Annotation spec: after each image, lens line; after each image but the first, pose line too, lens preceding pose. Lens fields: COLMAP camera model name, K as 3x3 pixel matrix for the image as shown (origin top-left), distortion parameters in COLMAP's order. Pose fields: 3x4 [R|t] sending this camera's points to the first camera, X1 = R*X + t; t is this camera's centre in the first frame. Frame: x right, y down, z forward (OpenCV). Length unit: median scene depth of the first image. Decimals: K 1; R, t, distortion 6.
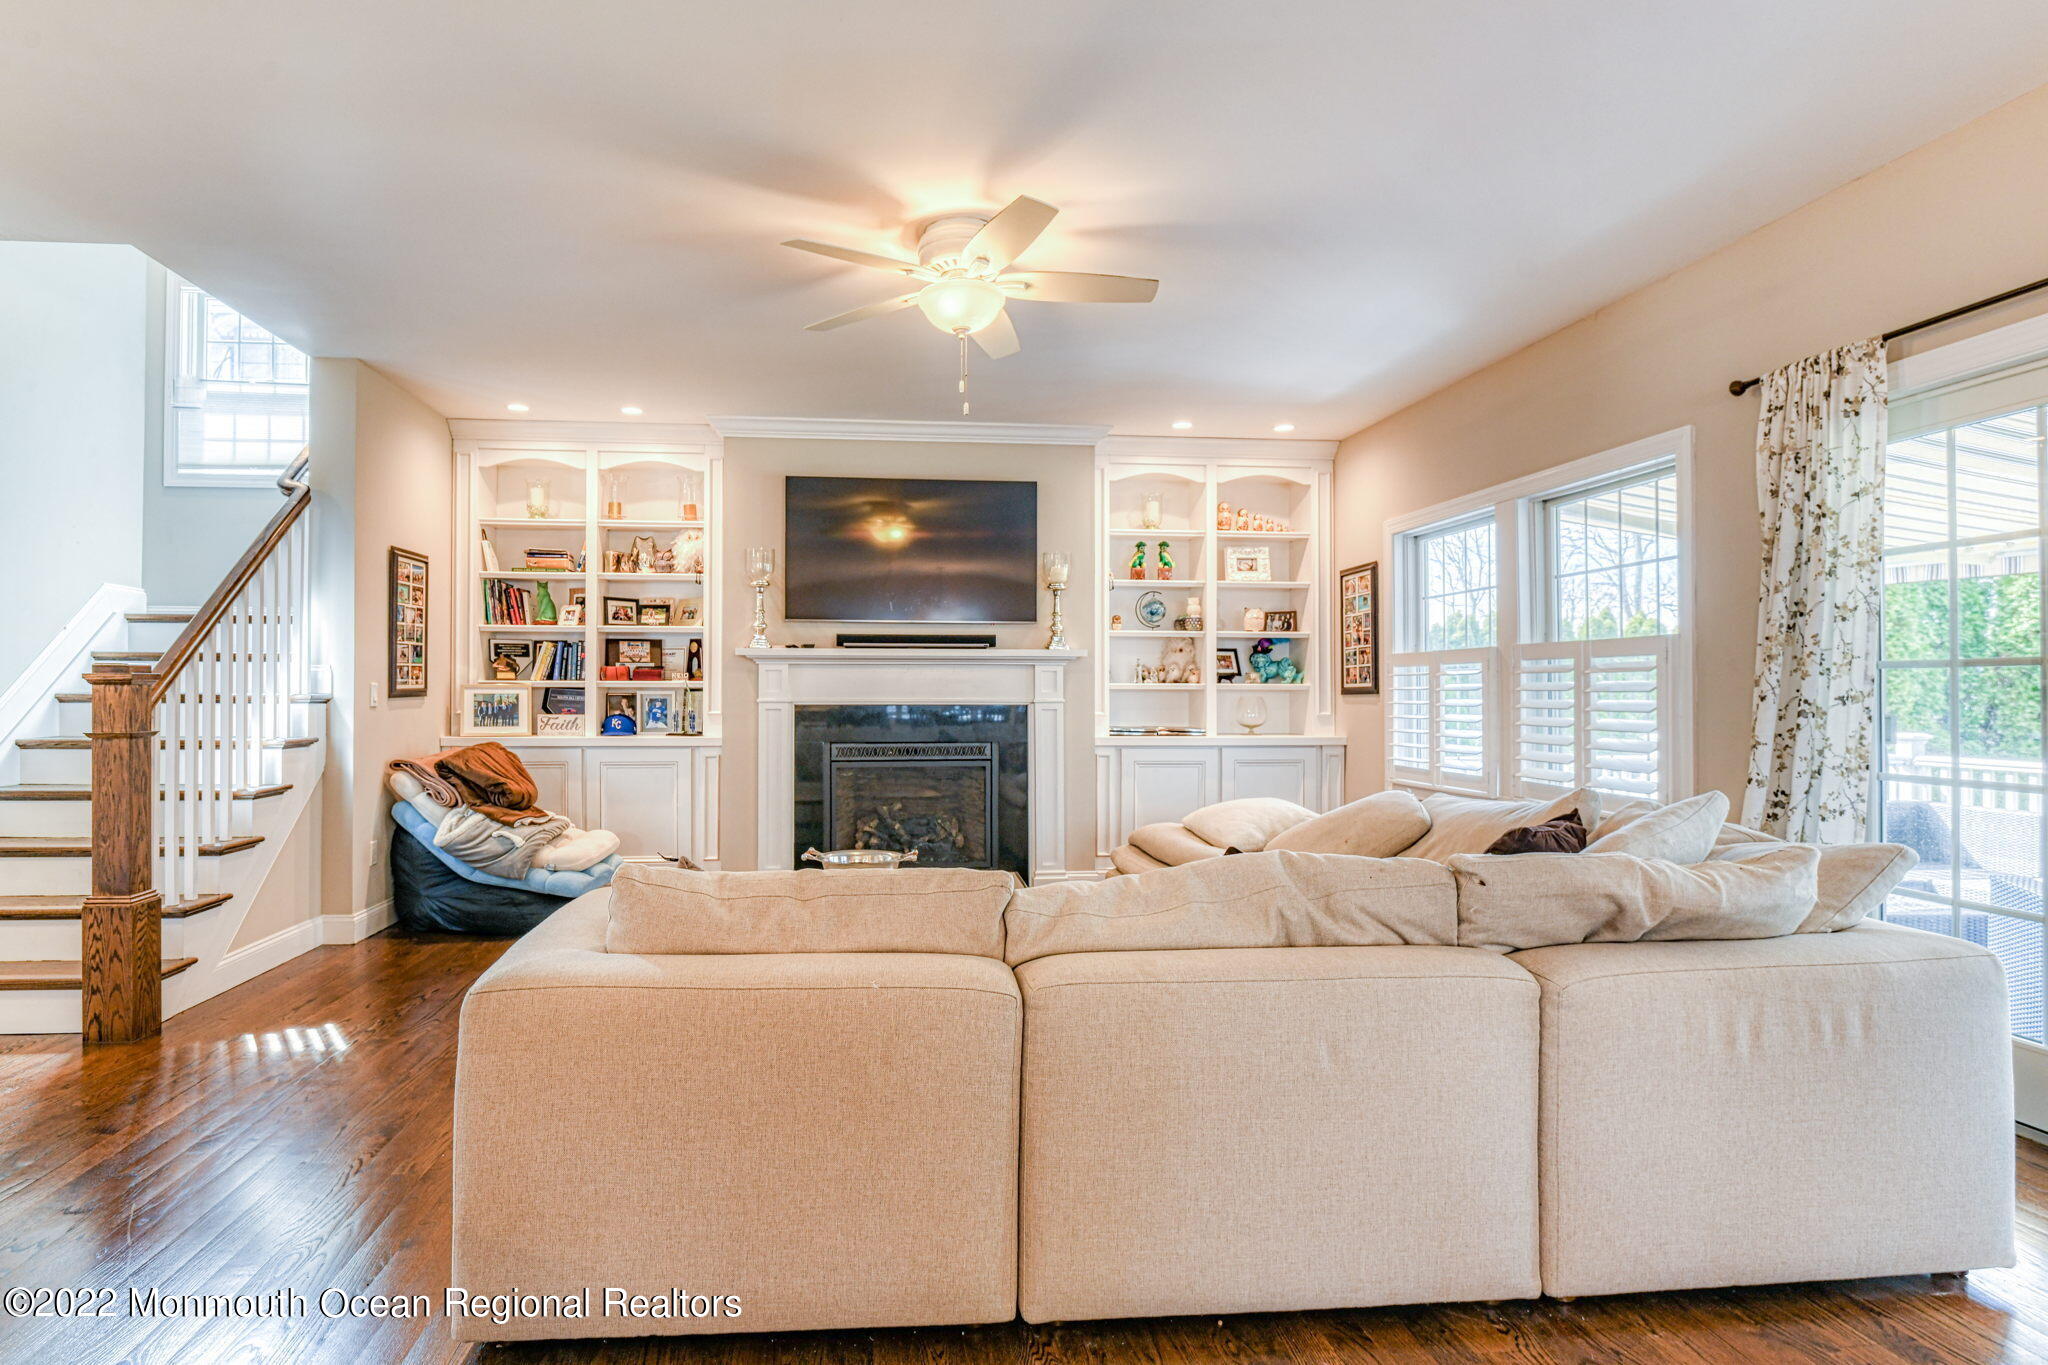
lens RADIAL K [[1034.0, 0, 1024.0], [0, 1034.0, 682.5], [0, 0, 1]] dist [-0.003041, -0.001224]
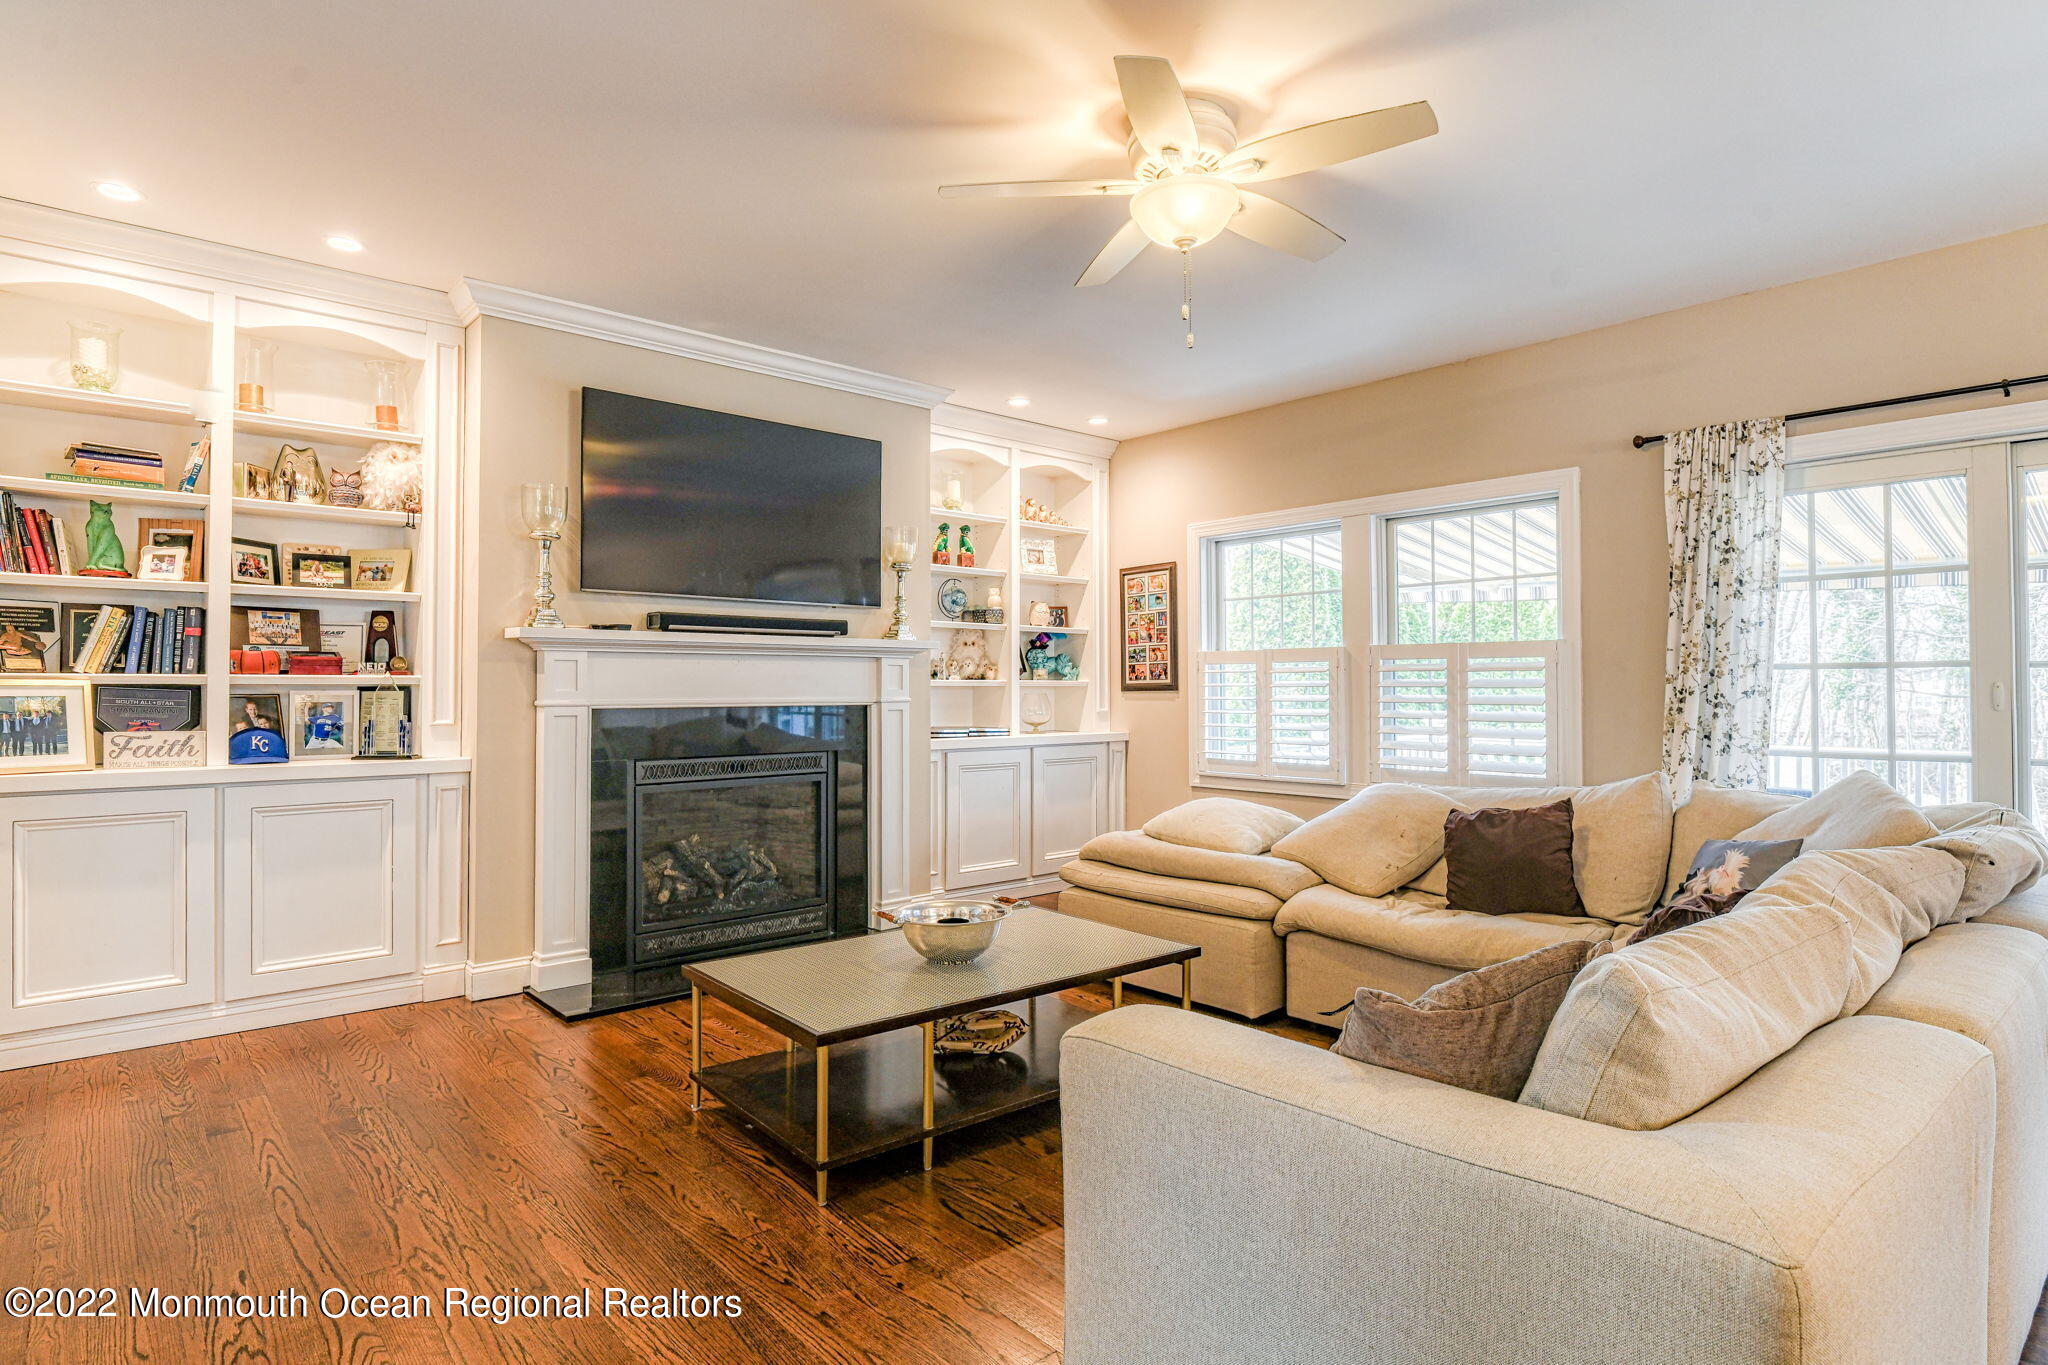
lens RADIAL K [[1033.9, 0, 962.1], [0, 1033.9, 666.1], [0, 0, 1]] dist [-0.000085, -0.000300]
pose [[0.827555, 0.009135, 0.561311, -0.396647], [-0.002306, 0.999914, -0.012874, 0.000604], [-0.561380, 0.009360, 0.827505, 0.256006]]
